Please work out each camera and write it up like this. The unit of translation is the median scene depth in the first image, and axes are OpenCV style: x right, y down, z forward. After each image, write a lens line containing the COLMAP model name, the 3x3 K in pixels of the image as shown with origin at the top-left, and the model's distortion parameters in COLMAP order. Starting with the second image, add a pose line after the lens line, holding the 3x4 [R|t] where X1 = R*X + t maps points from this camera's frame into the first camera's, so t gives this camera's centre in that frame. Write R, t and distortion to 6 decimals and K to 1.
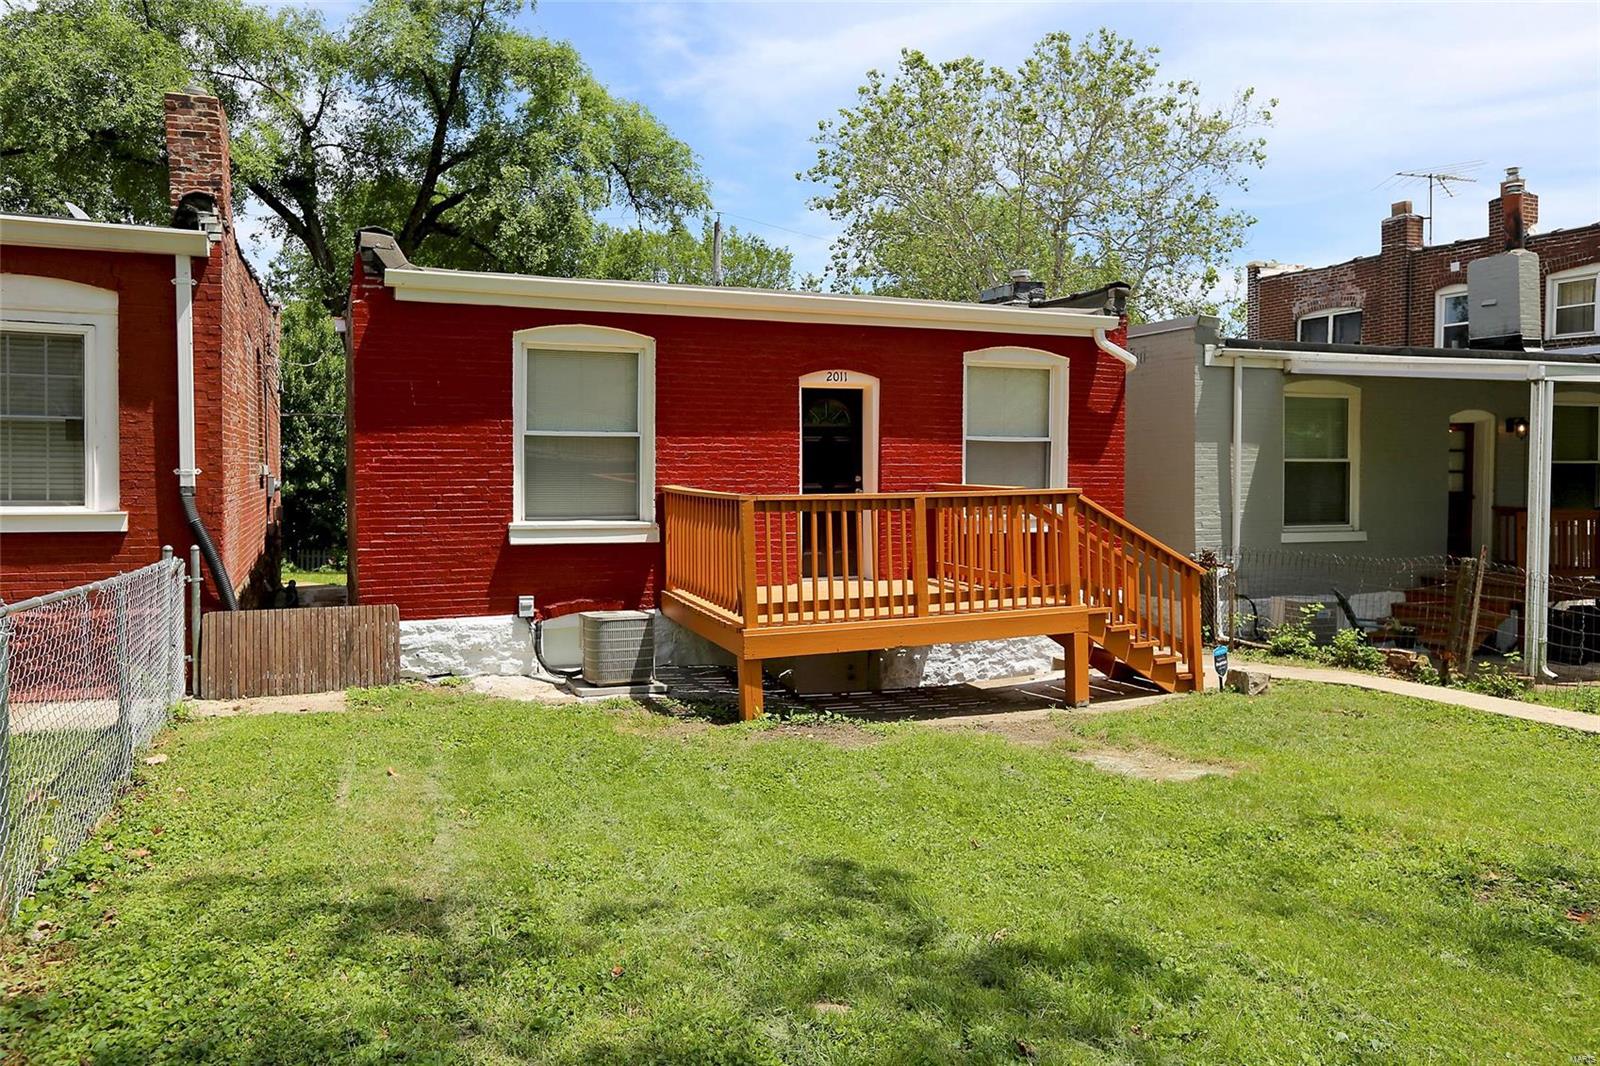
lens RADIAL K [[1073.4, 0, 932.8], [0, 1073.4, 513.6], [0, 0, 1]] dist [-0.005596, 0.000922]
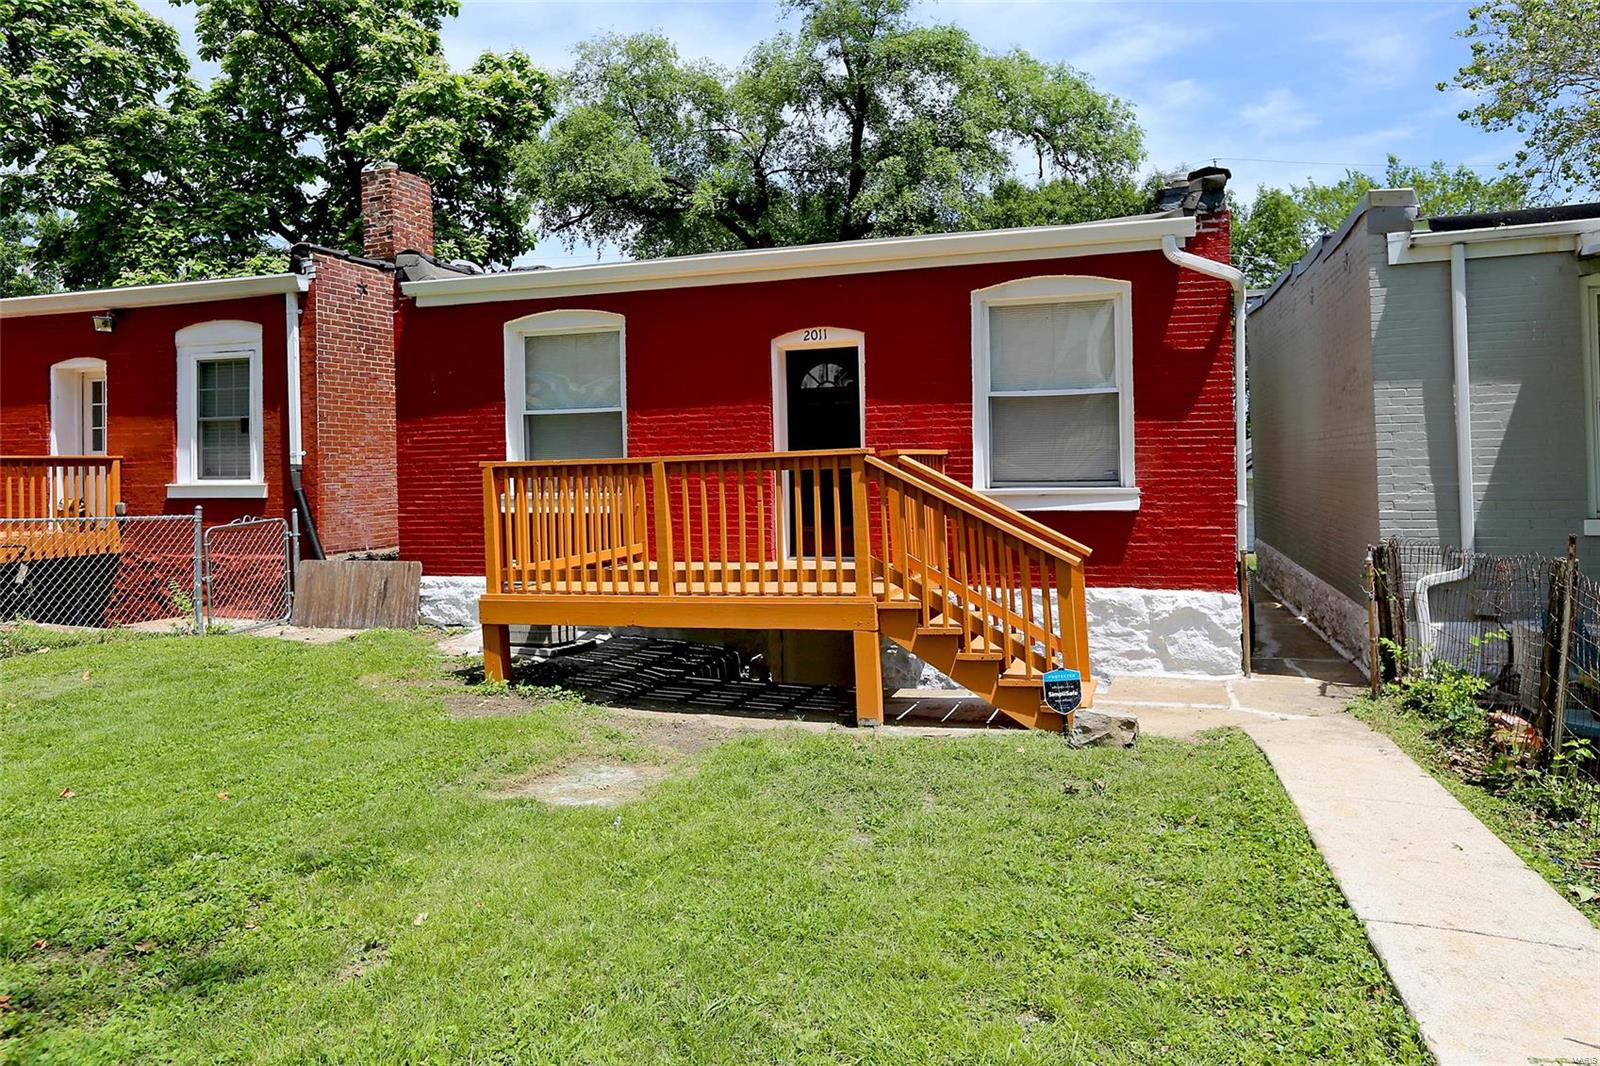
lens RADIAL K [[1136.0, 0, 798.7], [0, 1136.0, 452.8], [0, 0, 1]] dist [-0.033327, 0.114587]
pose [[0.745196, -0.024633, -0.666391, 0.620067], [-0.005062, 0.999080, -0.042591, 0.014844], [0.666827, 0.035112, 0.744385, 0.321223]]
